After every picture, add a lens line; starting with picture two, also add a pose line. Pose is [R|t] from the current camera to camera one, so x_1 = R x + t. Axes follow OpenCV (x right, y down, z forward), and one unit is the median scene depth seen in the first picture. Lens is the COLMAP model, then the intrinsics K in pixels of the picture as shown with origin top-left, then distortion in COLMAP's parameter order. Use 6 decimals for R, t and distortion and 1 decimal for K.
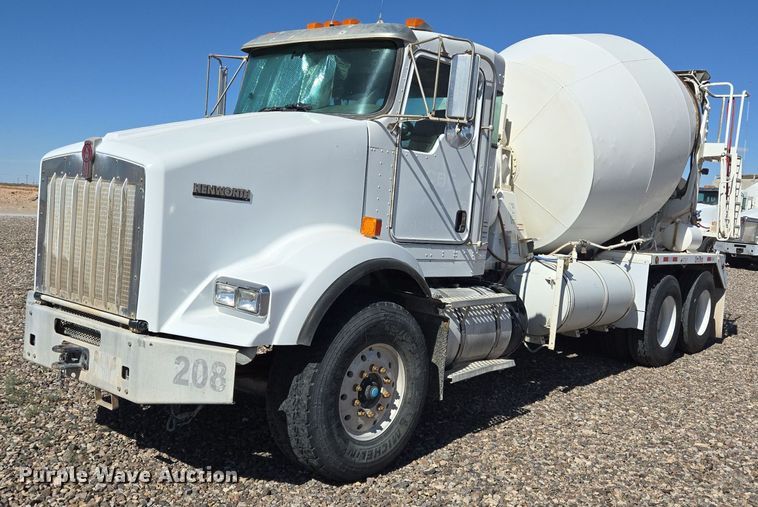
lens RADIAL K [[675.3, 0, 379.6], [0, 675.3, 256.6], [0, 0, 1]] dist [0.005738, 0.029476]
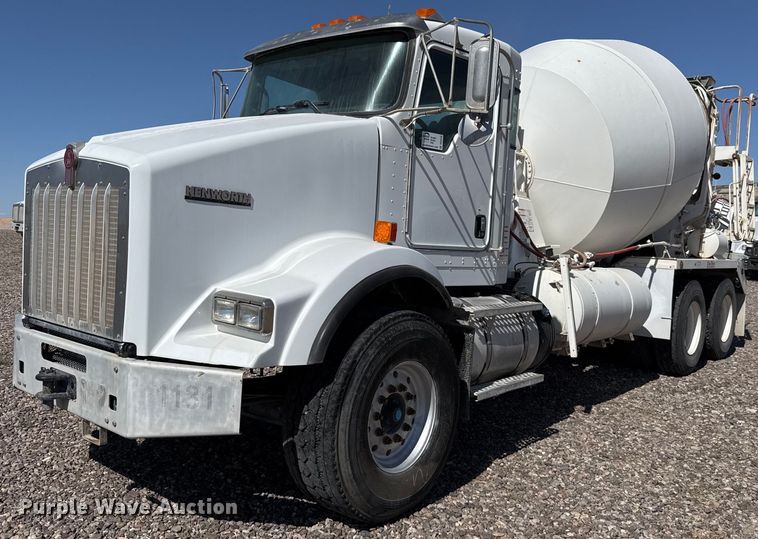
lens RADIAL K [[629.1, 0, 373.6], [0, 629.1, 264.2], [0, 0, 1]] dist [0.027279, -0.020242]
pose [[0.999145, -0.032048, -0.026116, -0.009203], [0.031521, 0.999295, -0.020382, 0.016802], [0.026751, 0.019541, 0.999451, 0.163749]]
